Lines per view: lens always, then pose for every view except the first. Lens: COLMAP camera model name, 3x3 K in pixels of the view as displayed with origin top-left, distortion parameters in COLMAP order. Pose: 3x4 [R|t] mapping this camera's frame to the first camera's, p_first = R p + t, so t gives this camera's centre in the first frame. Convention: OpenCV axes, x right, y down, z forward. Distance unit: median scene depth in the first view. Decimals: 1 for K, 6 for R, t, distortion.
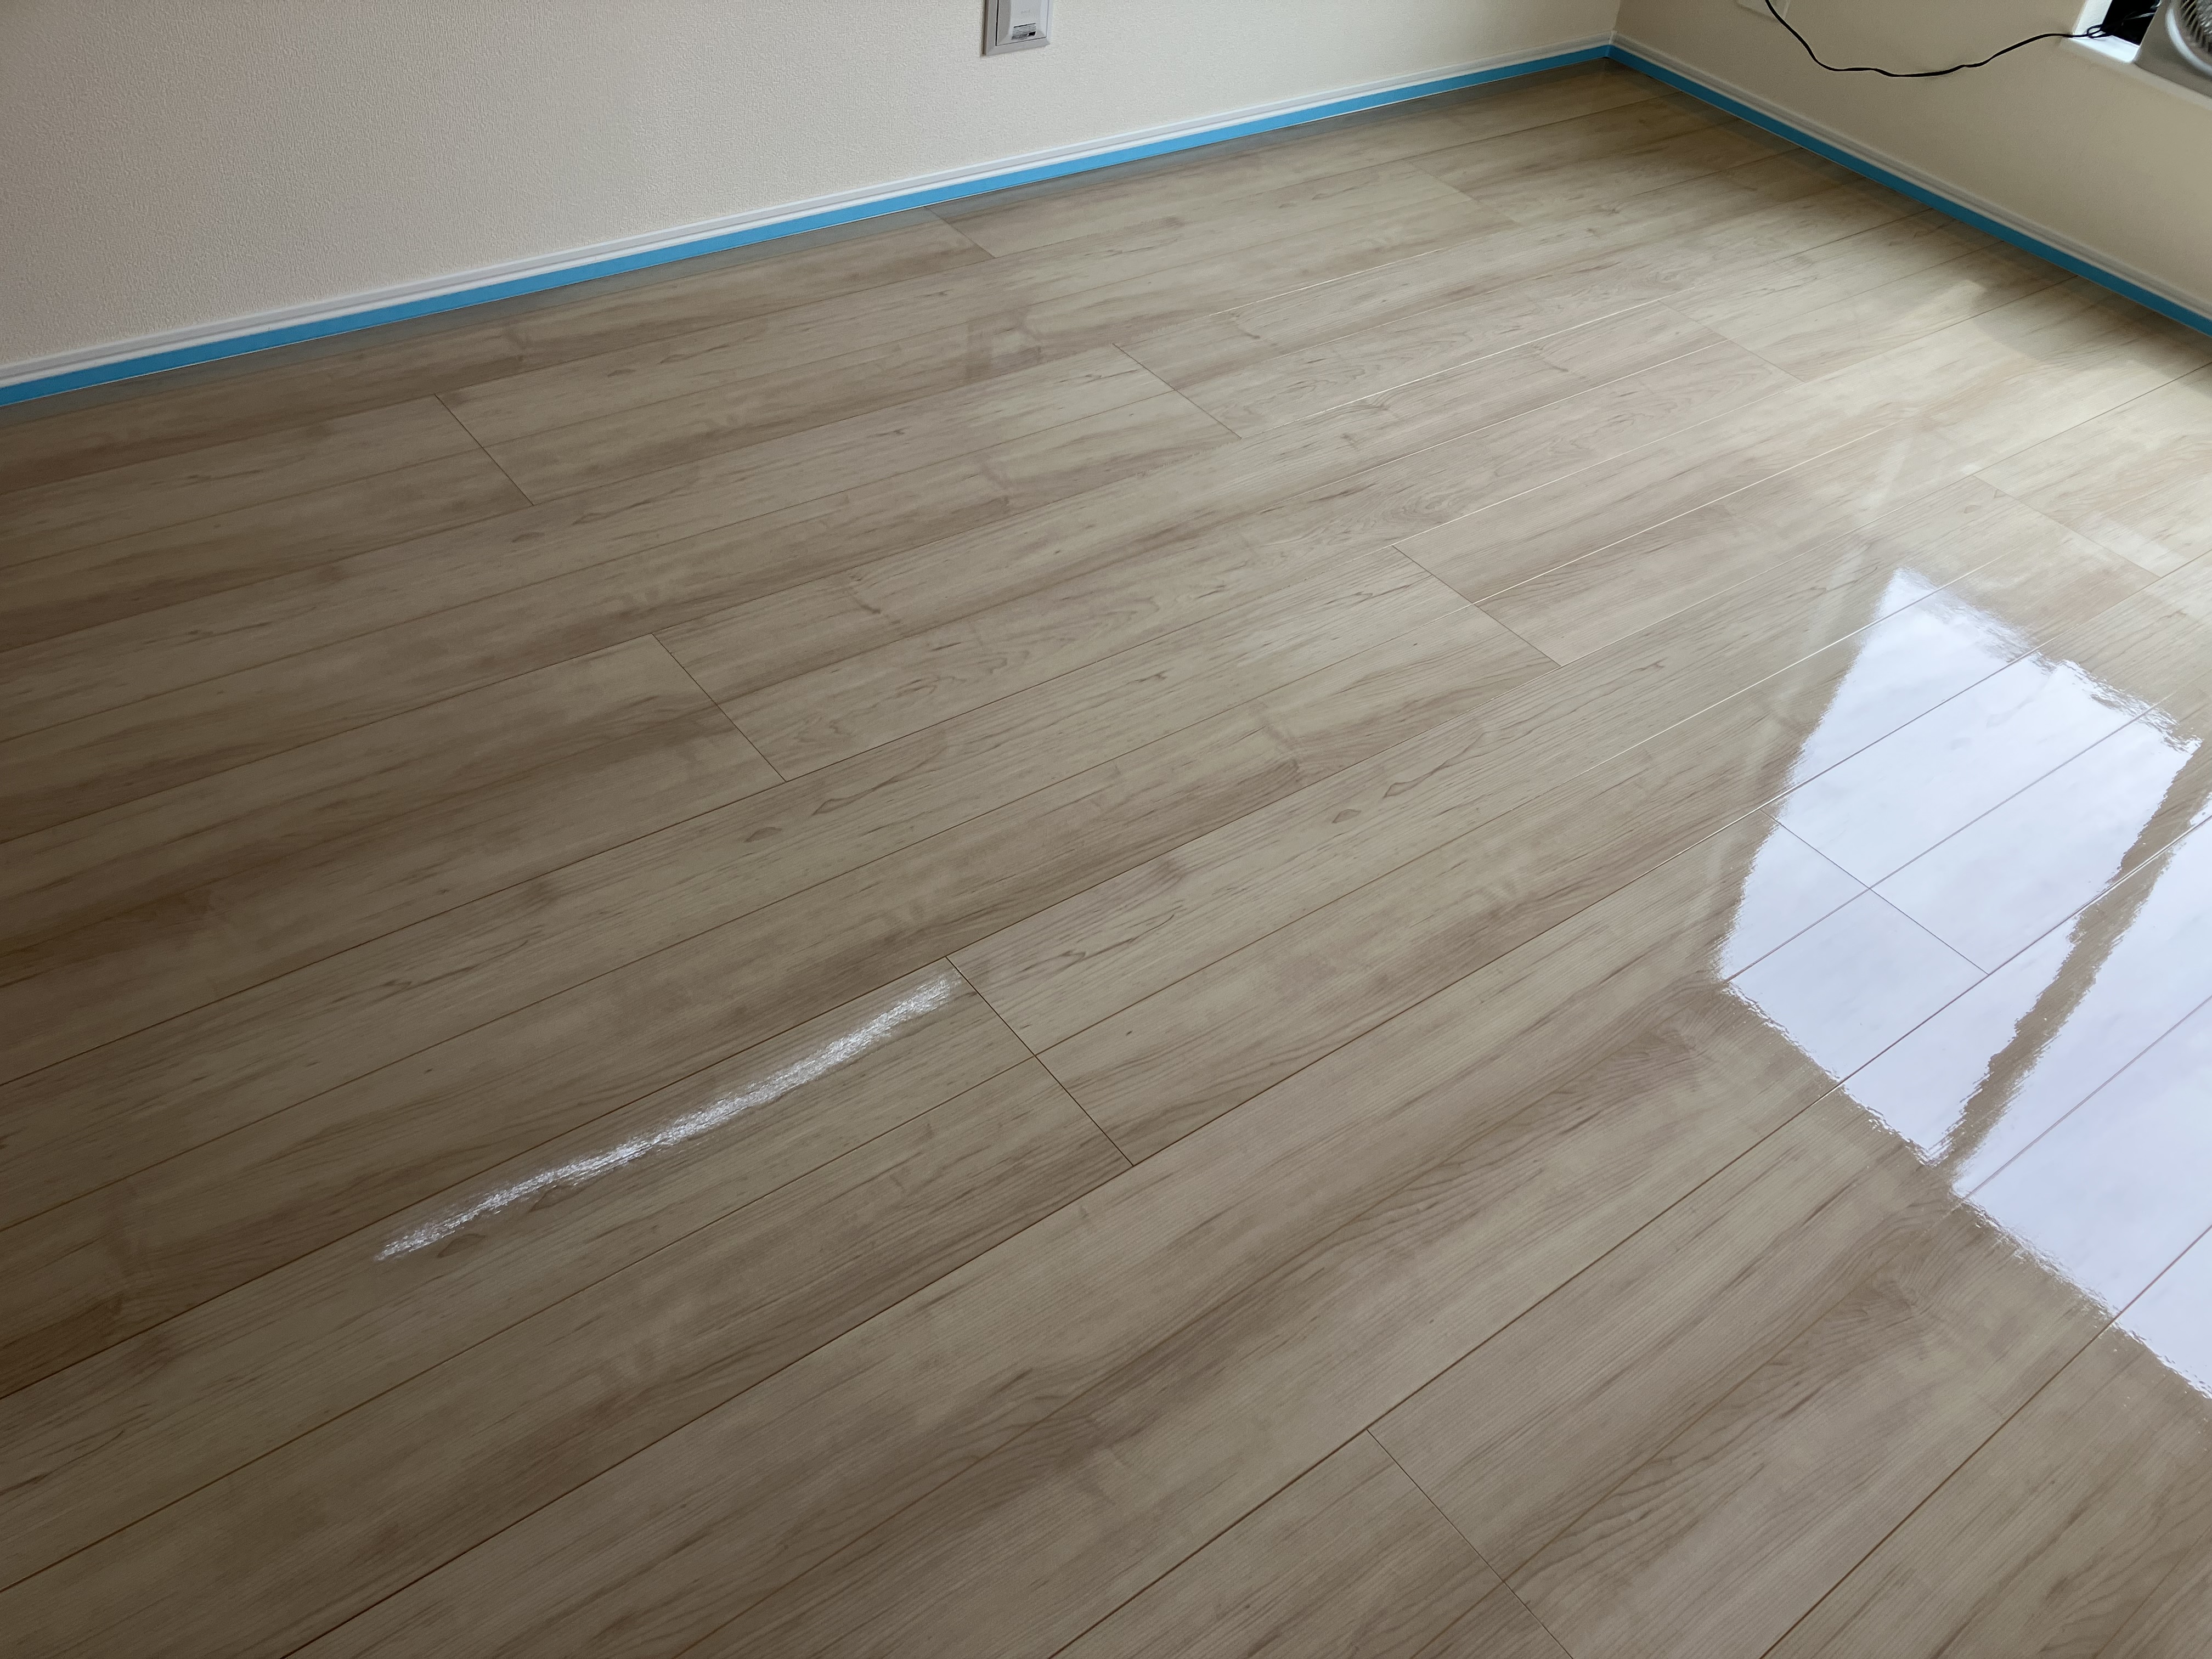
lens RADIAL K [[1797.6, 0, 1106.0], [0, 1797.6, 829.5], [0, 0, 1]] dist [0.077074, -0.116716]
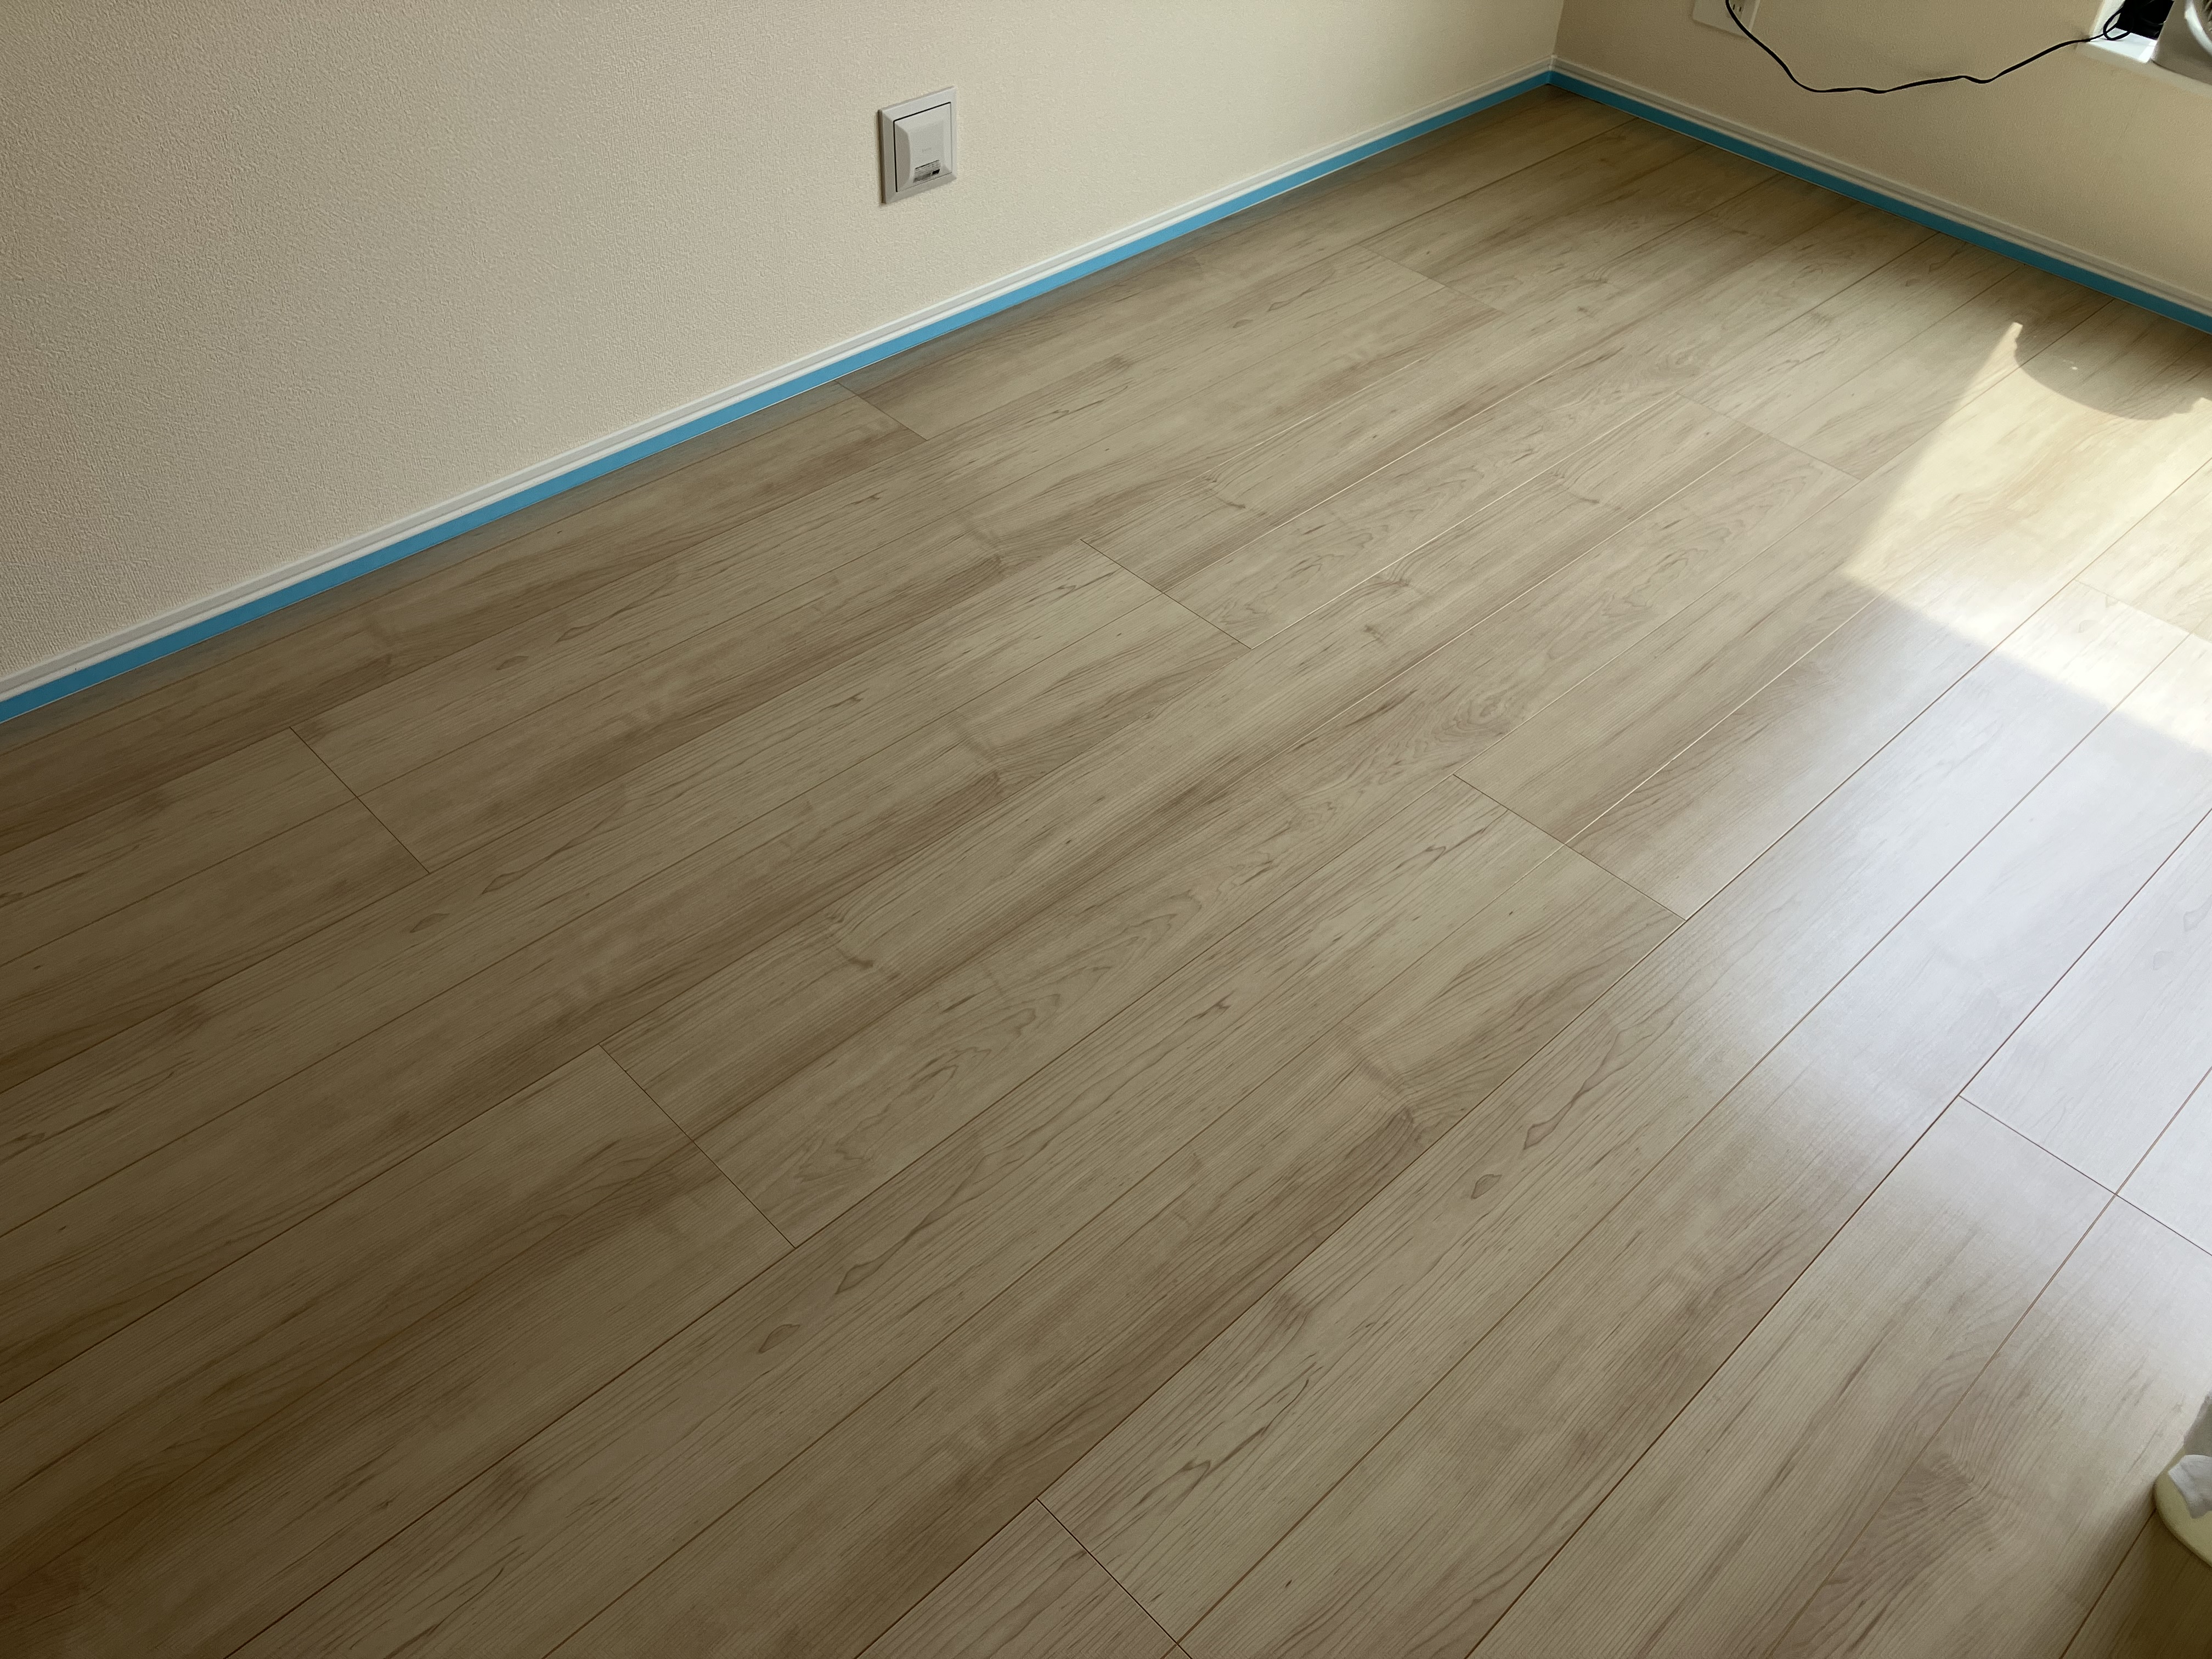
lens RADIAL K [[1797.6, 0, 1106.0], [0, 1797.6, 829.5], [0, 0, 1]] dist [0.077074, -0.116716]
pose [[0.991734, -0.121343, 0.041698, -0.041020], [0.120302, 0.992380, 0.026649, -0.169460], [-0.044614, -0.021412, 0.998775, 0.155821]]
